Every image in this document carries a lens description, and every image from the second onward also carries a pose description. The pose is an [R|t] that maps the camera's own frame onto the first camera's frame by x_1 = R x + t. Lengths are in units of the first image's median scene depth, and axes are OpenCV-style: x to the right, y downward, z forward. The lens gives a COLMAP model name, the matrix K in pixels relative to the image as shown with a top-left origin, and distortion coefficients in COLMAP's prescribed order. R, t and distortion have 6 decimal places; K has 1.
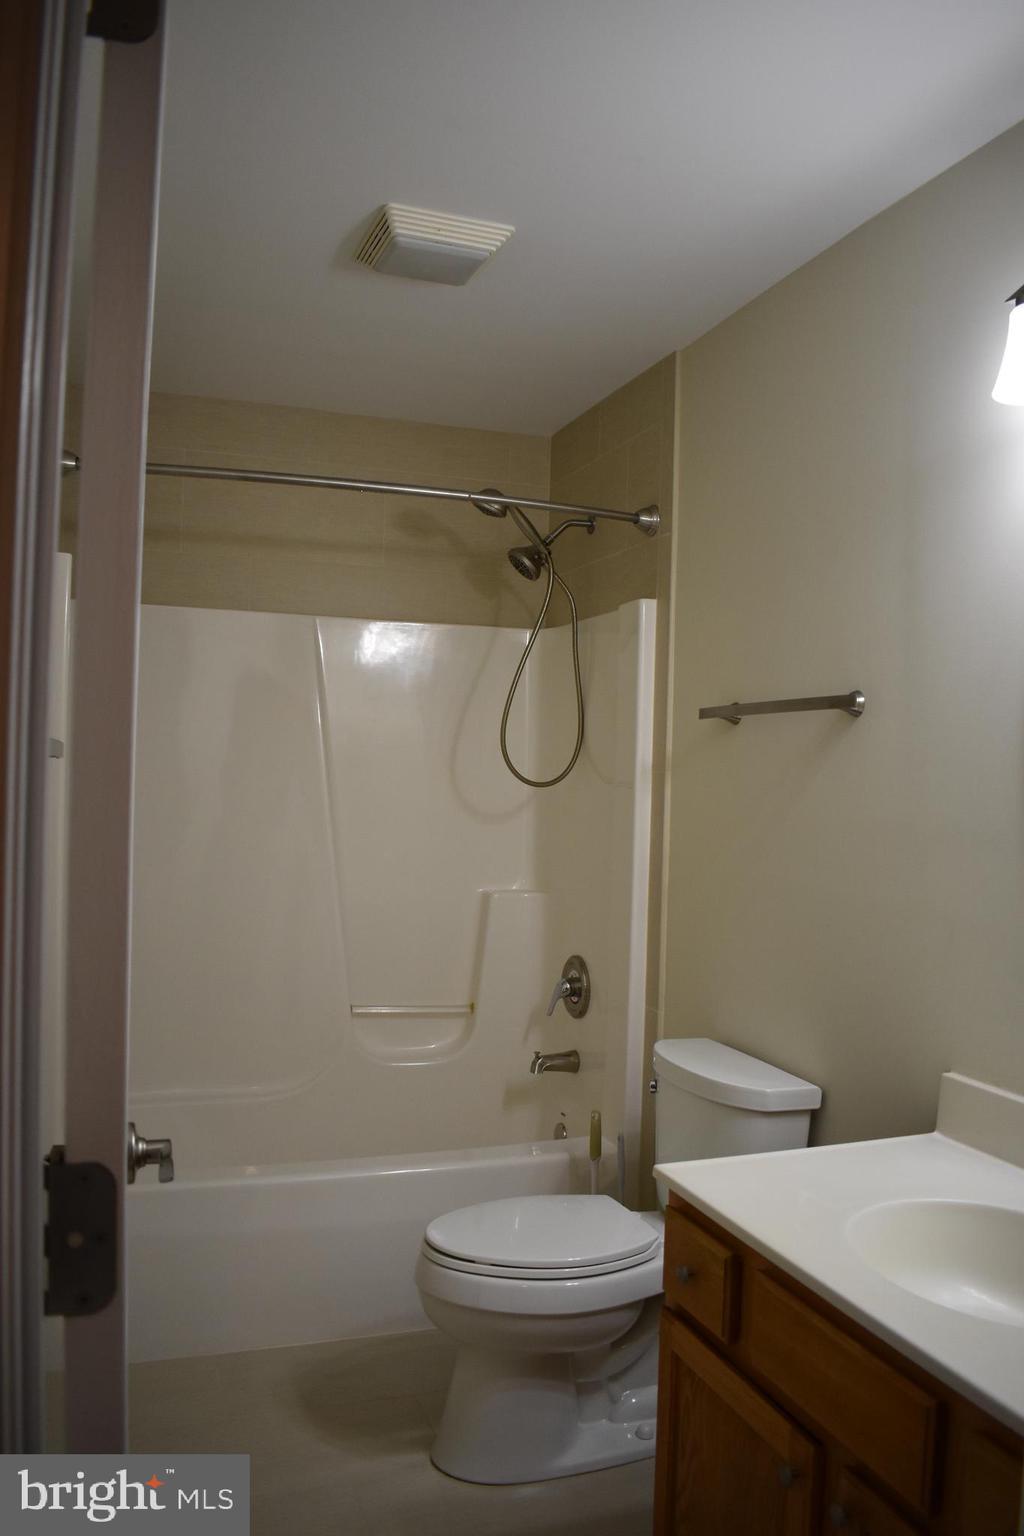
lens RADIAL K [[1208.4, 0, 511.9], [0, 1208.4, 767.6], [0, 0, 1]] dist [-0.098600, 0.020187]
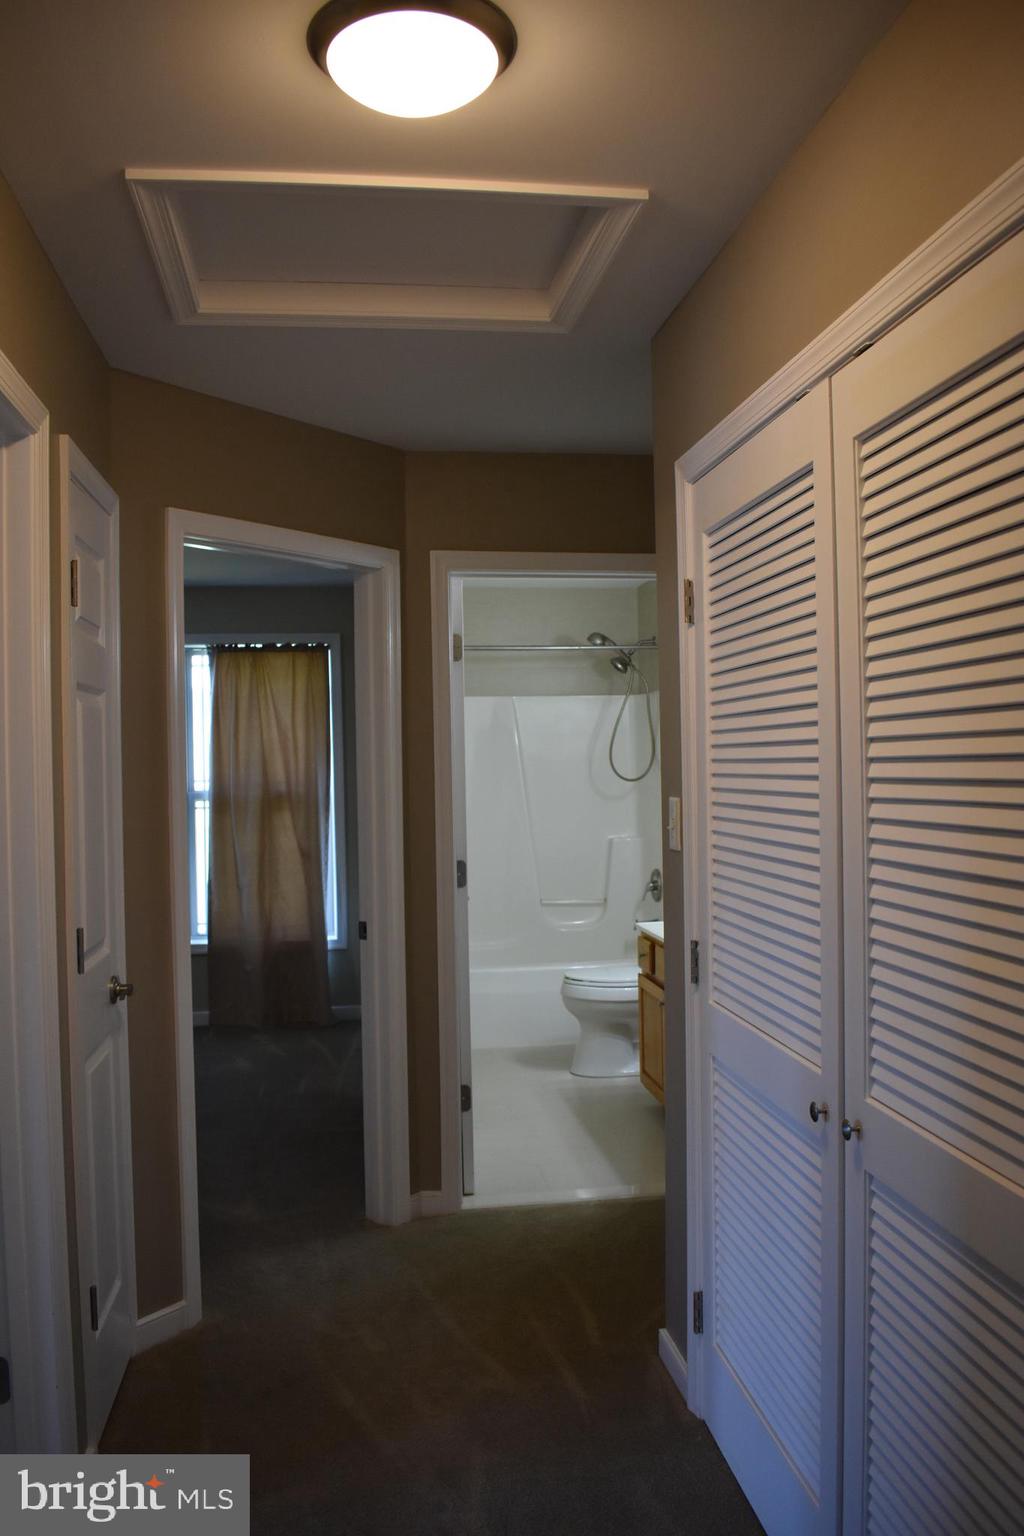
lens RADIAL K [[1208.4, 0, 510.1], [0, 1208.4, 767.4], [0, 0, 1]] dist [-0.098600, 0.020187]
pose [[0.981455, -0.043071, -0.186790, 0.217223], [0.046208, 0.998854, 0.012473, -0.044026], [0.186039, -0.020872, 0.982321, -1.042710]]
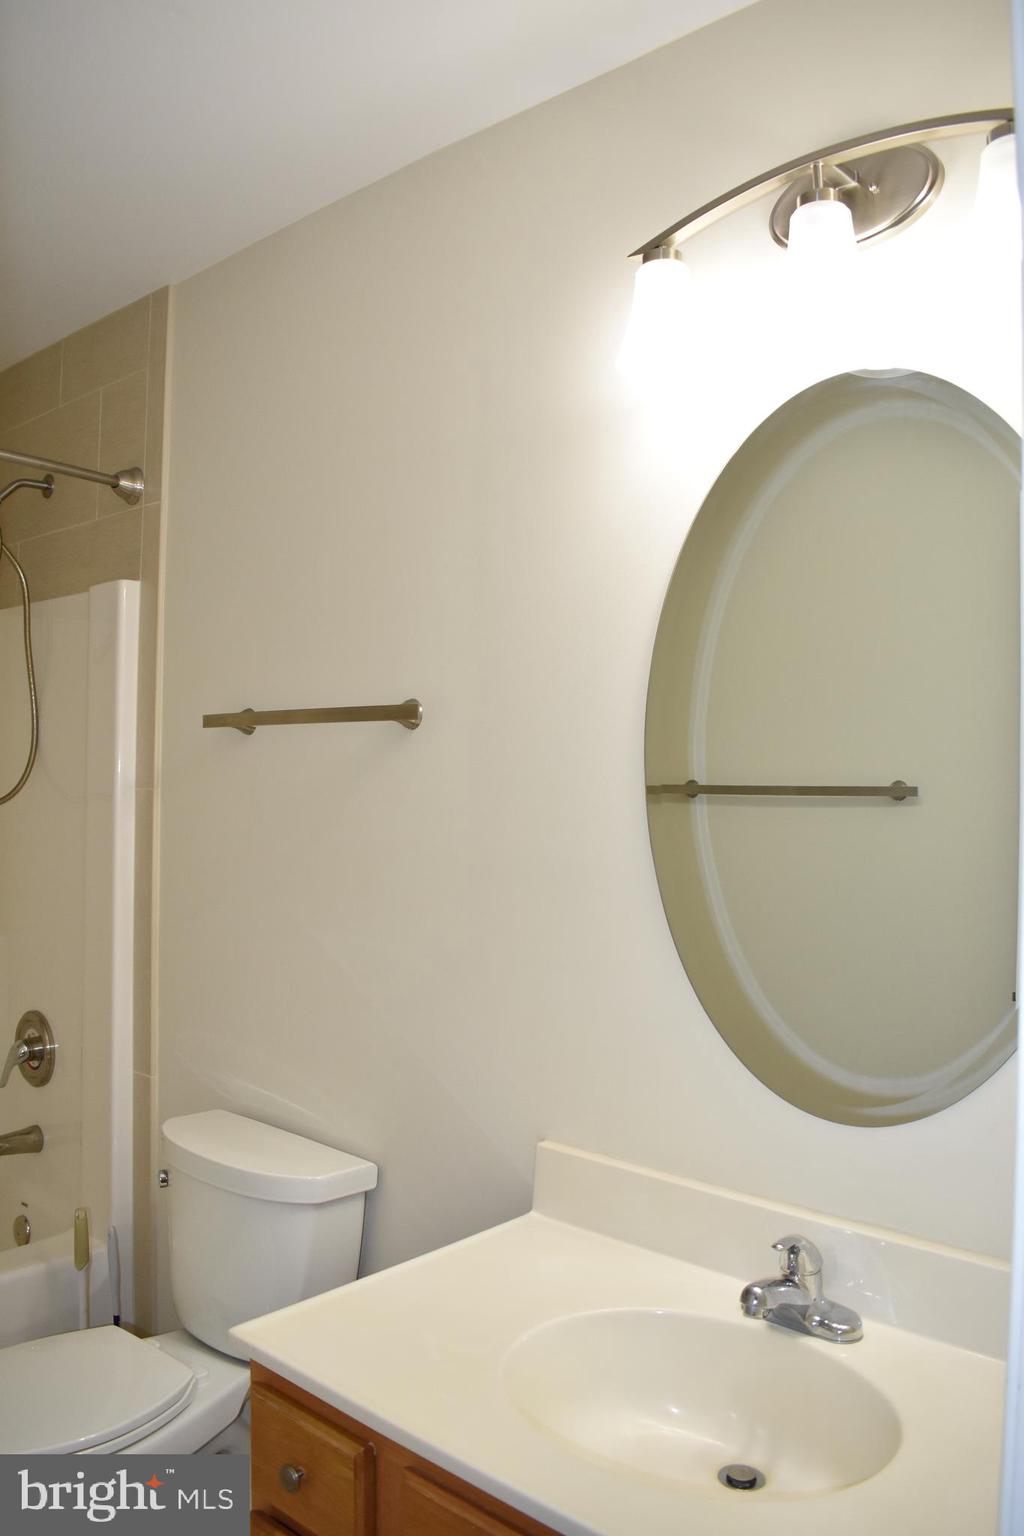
lens RADIAL K [[1208.4, 0, 521.0], [0, 1208.4, 771.2], [0, 0, 1]] dist [-0.098600, 0.020187]
pose [[0.881694, -0.009918, 0.471718, -0.037947], [0.005811, 0.999931, 0.010162, -0.015688], [-0.471786, -0.006218, 0.881691, 0.150969]]
